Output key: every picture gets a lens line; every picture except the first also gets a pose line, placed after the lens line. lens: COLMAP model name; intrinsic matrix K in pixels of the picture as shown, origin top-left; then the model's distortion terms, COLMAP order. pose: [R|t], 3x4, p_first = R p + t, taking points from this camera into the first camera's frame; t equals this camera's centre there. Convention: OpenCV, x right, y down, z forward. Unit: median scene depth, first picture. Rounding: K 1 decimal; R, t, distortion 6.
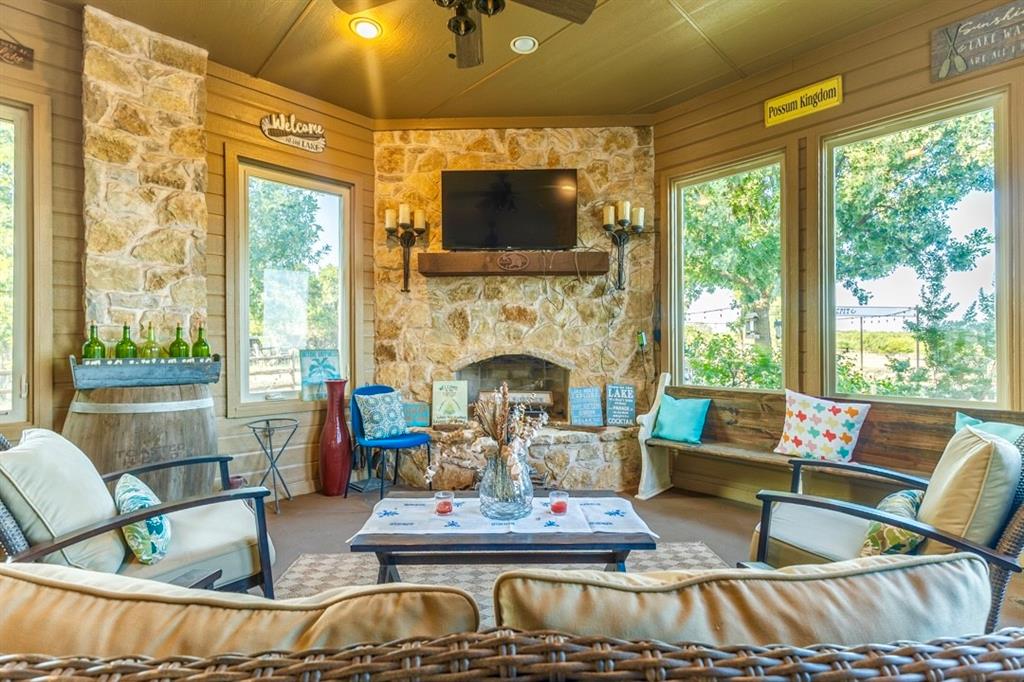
lens RADIAL K [[466.8, 0, 512.0], [0, 466.8, 342.3], [0, 0, 1]] dist [0.000696, 0.001731]
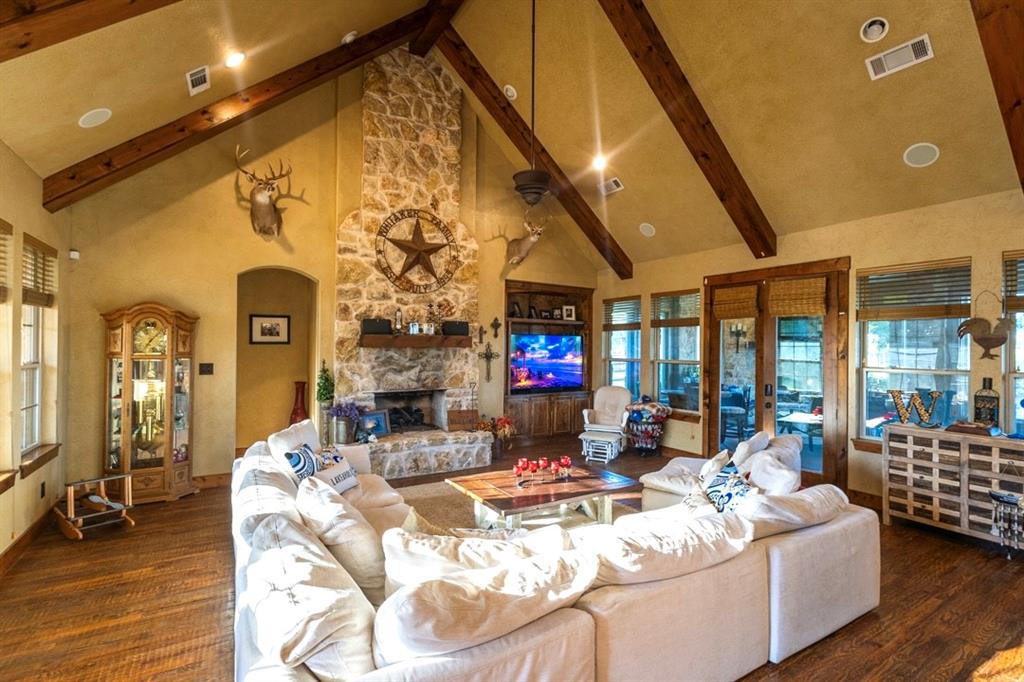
lens RADIAL K [[466.8, 0, 513.5], [0, 466.8, 343.0], [0, 0, 1]] dist [0.000696, 0.001731]
pose [[0.972921, 0.016301, -0.230564, -0.907513], [-0.017603, 0.999839, -0.003592, -0.136391], [0.230468, 0.007553, 0.973051, -2.092236]]
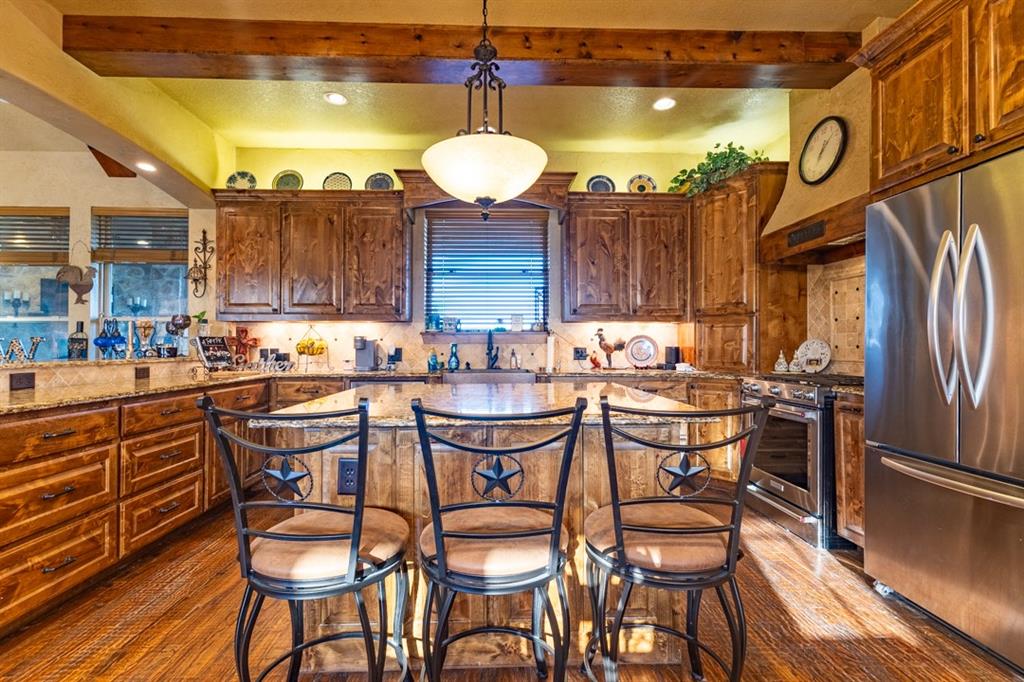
lens RADIAL K [[466.8, 0, 508.4], [0, 466.8, 340.9], [0, 0, 1]] dist [0.000696, 0.001731]
pose [[0.681802, 0.015945, 0.731363, -0.259868], [-0.008855, 0.999869, -0.013543, -0.031808], [-0.731484, 0.002757, 0.681853, -2.347285]]
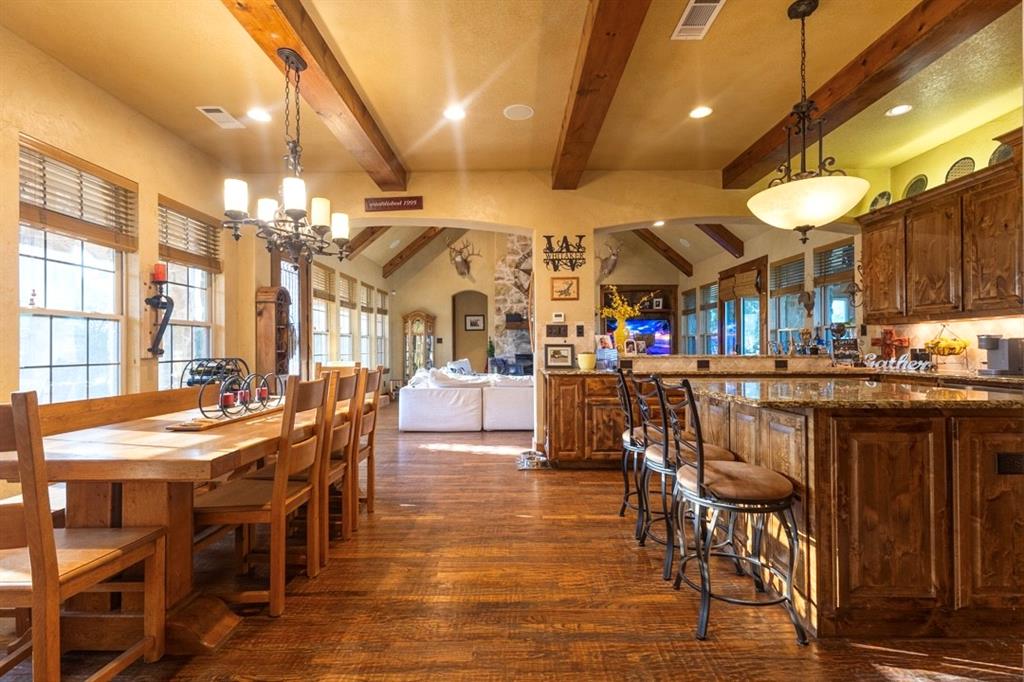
lens RADIAL K [[466.8, 0, 511.0], [0, 466.8, 341.9], [0, 0, 1]] dist [0.000696, 0.001731]
pose [[0.704997, -0.002612, -0.709205, 0.265749], [0.001000, 0.999996, -0.002688, -0.037839], [0.709209, 0.001186, 0.704997, -2.703563]]
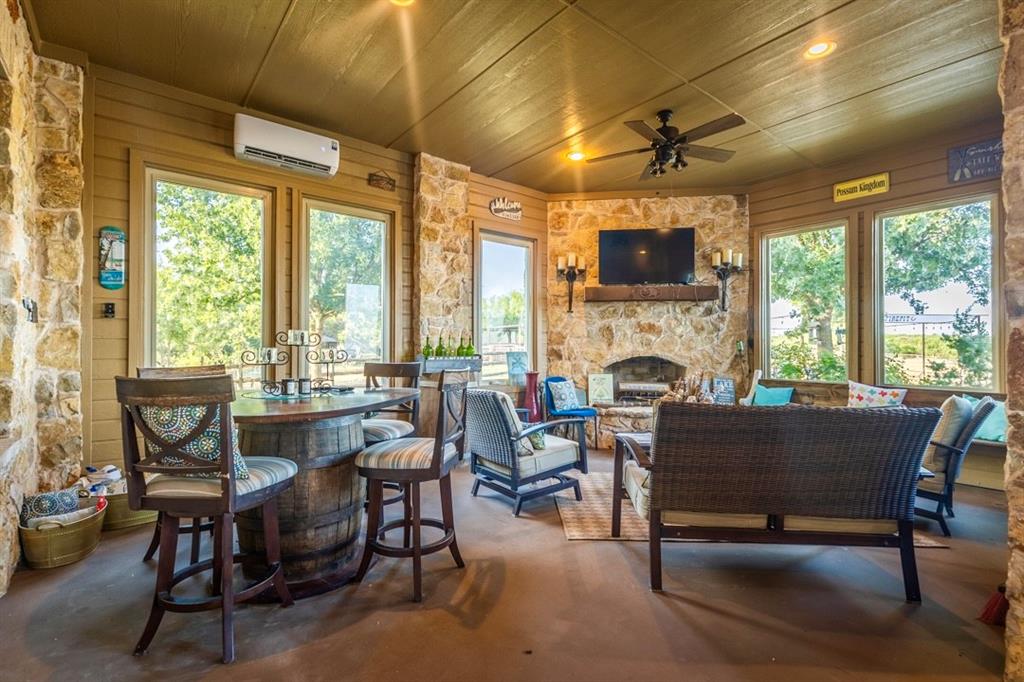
lens RADIAL K [[466.8, 0, 511.0], [0, 466.8, 342.0], [0, 0, 1]] dist [0.000696, 0.001731]
pose [[0.996104, 0.005207, -0.088030, -0.286164], [-0.005730, 0.999967, -0.005698, -0.006752], [0.087997, 0.006180, 0.996102, -0.465228]]
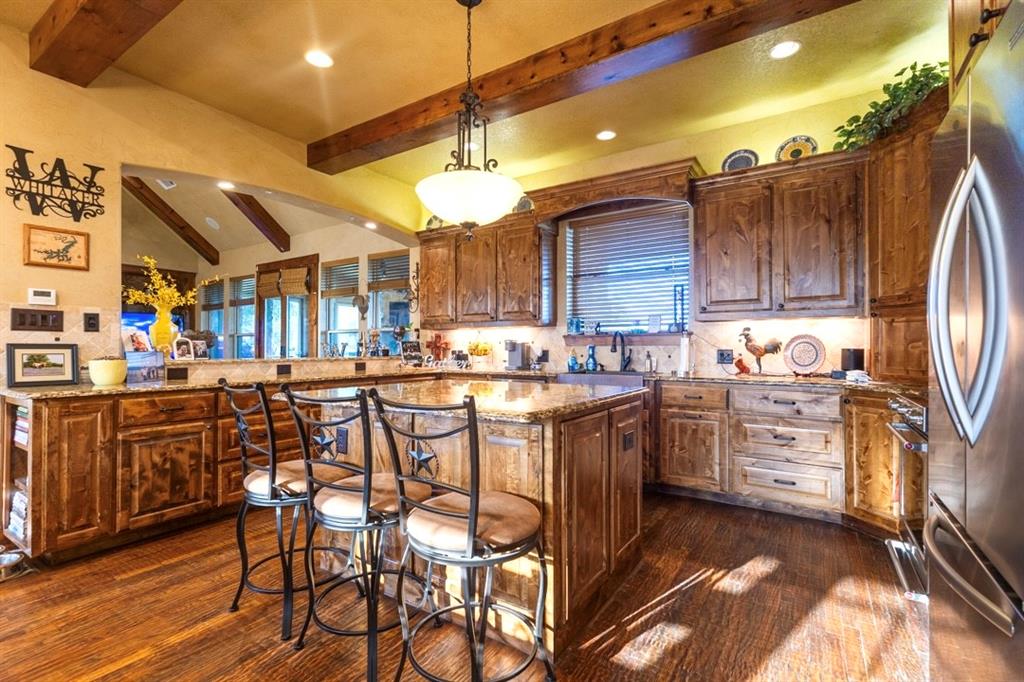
lens RADIAL K [[466.8, 0, 509.3], [0, 466.8, 342.4], [0, 0, 1]] dist [0.000696, 0.001731]
pose [[0.979167, 0.009089, 0.202853, 0.027225], [-0.007459, 0.999933, -0.008798, -0.035881], [-0.202919, 0.007102, 0.979170, -2.578243]]
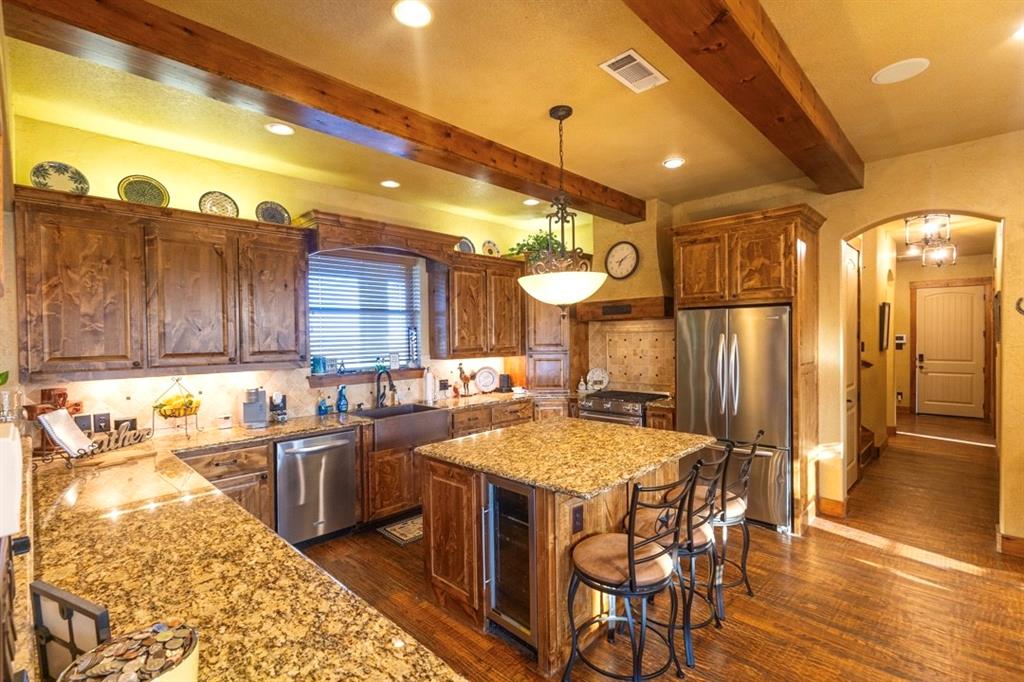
lens RADIAL K [[466.8, 0, 504.8], [0, 466.8, 342.2], [0, 0, 1]] dist [0.000696, 0.001731]
pose [[-0.006331, -0.007108, 0.999955, -0.628063], [0.008790, 0.999936, 0.007164, -0.143529], [-0.999941, 0.008835, -0.006268, -1.879556]]
